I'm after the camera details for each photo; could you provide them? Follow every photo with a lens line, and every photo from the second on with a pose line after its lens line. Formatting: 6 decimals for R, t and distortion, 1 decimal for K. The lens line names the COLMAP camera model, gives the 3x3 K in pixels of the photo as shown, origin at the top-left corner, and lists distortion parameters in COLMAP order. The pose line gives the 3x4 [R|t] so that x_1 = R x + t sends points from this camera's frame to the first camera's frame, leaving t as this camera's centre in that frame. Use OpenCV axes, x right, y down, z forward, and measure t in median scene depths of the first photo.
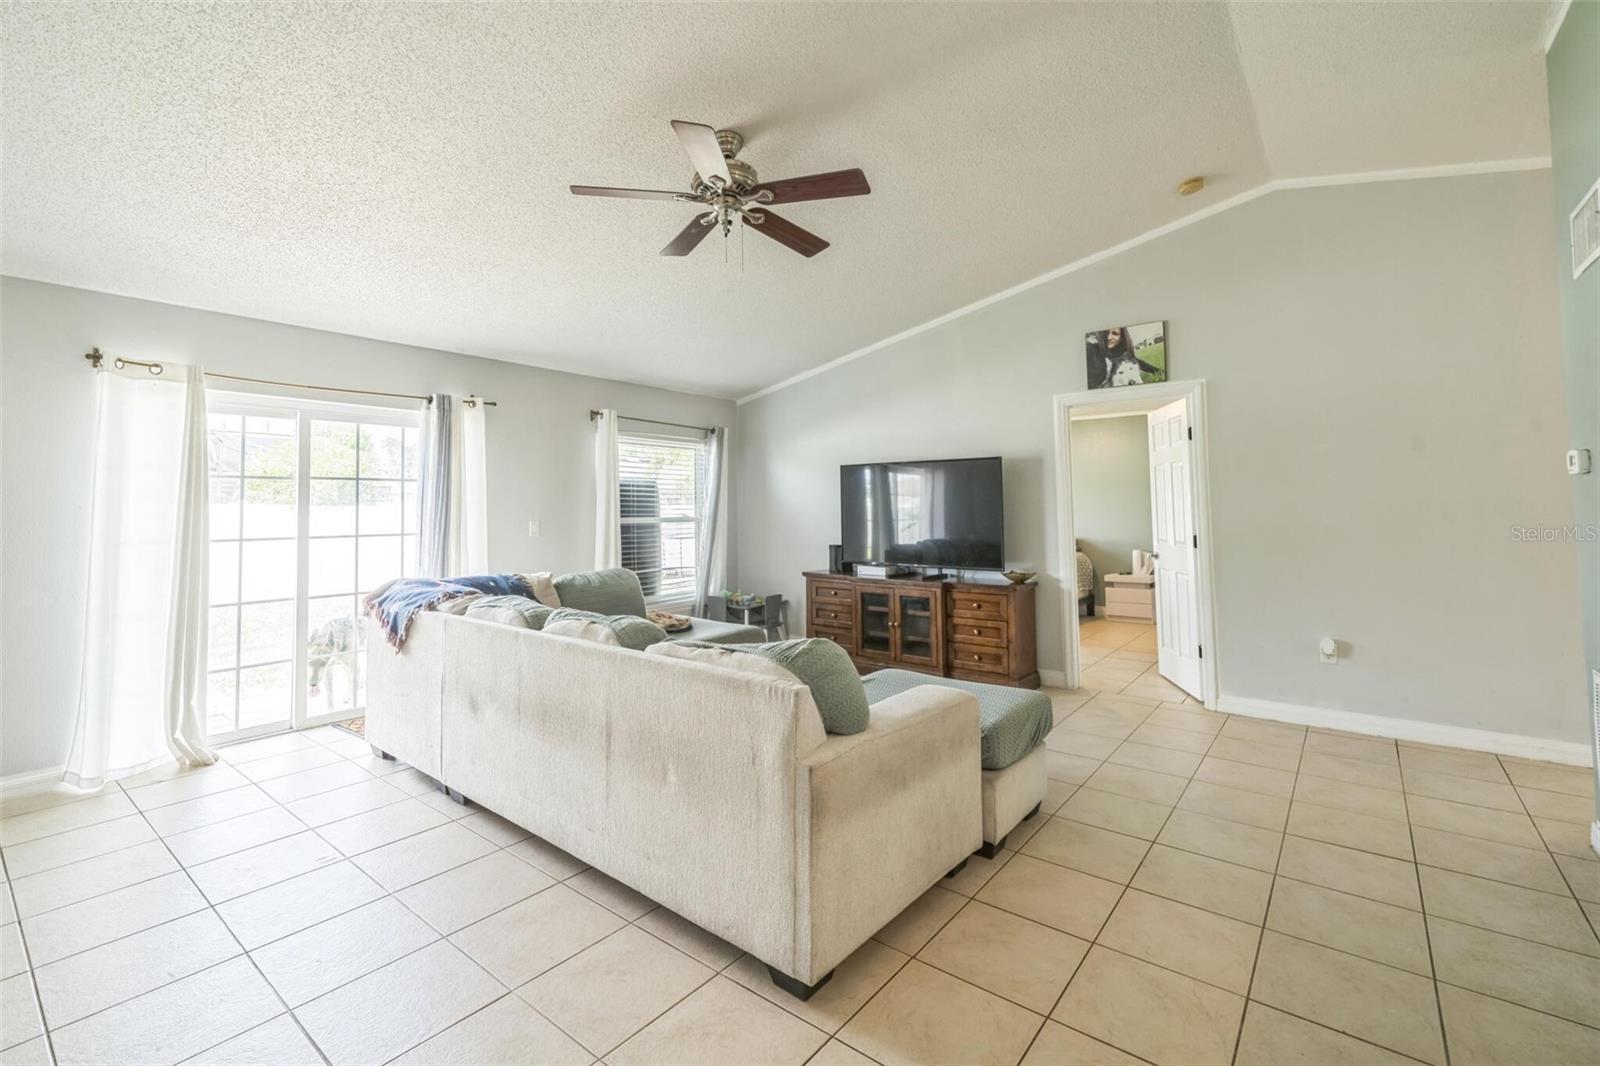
lens RADIAL K [[706.3, 0, 792.6], [0, 706.3, 478.0], [0, 0, 1]] dist [0.008060, 0.000015]
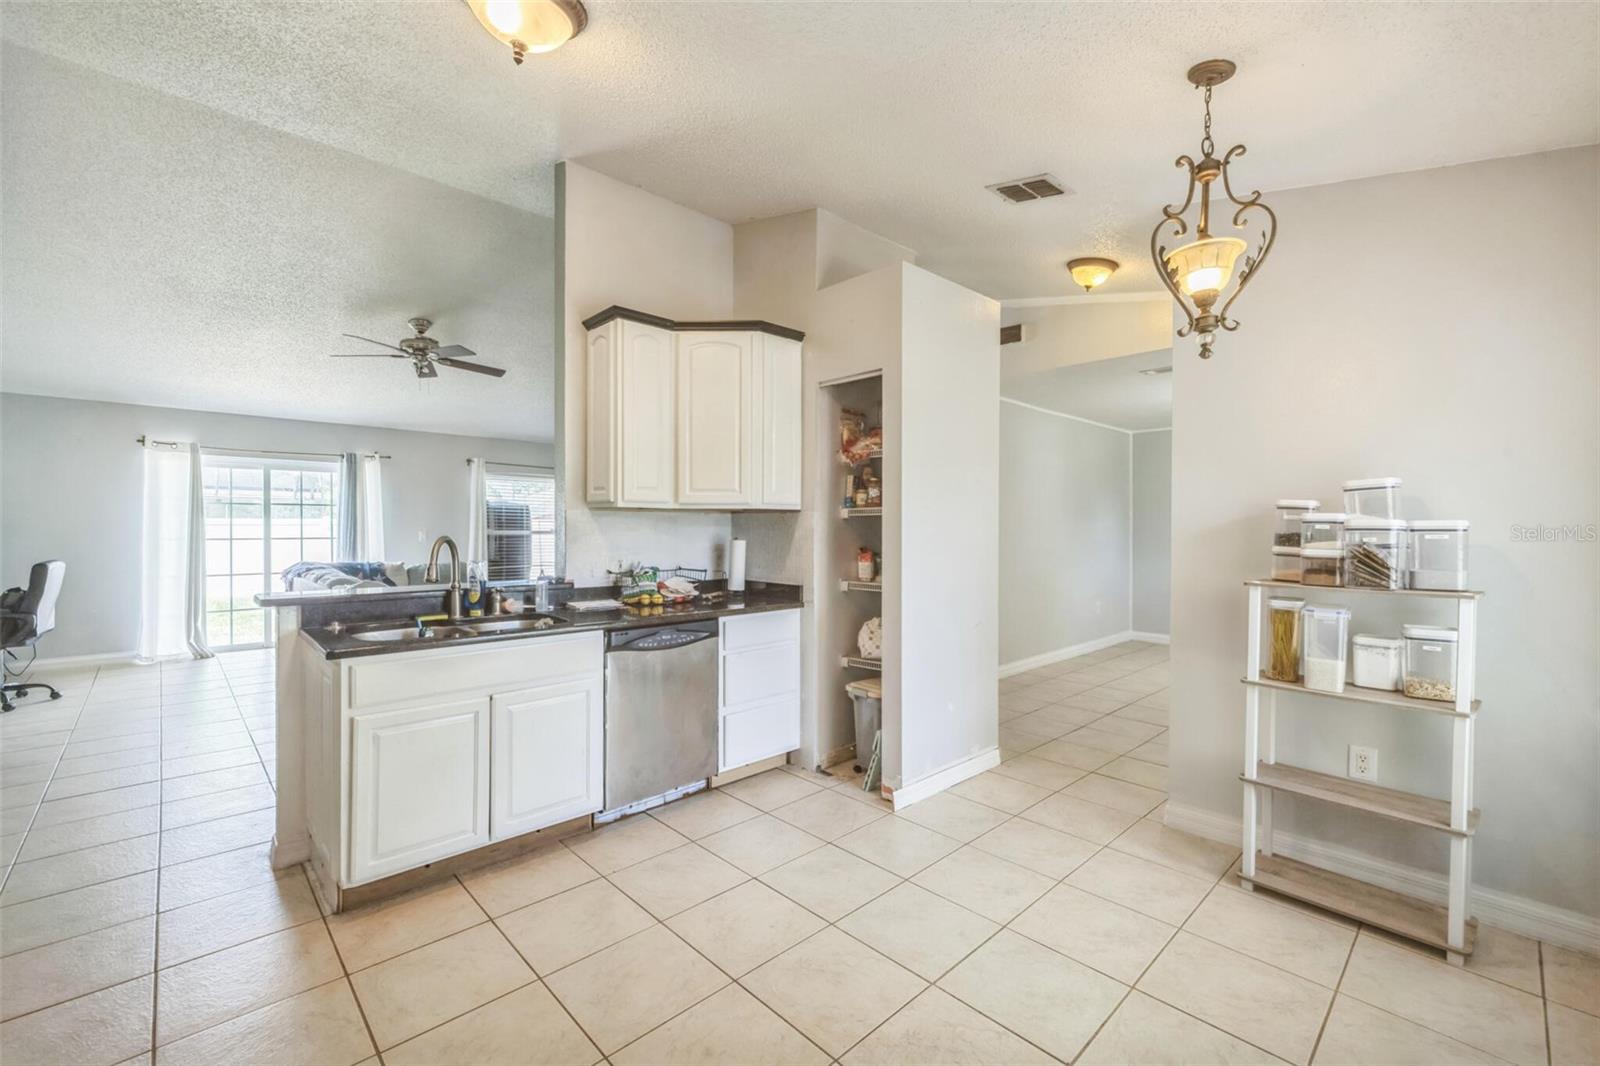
lens RADIAL K [[706.3, 0, 798.7], [0, 706.3, 529.6], [0, 0, 1]] dist [0.008060, 0.000015]
pose [[0.988528, 0.012463, -0.150522, 0.829603], [-0.005436, 0.998880, 0.047003, -0.024696], [0.150939, -0.045646, 0.987489, -0.496800]]
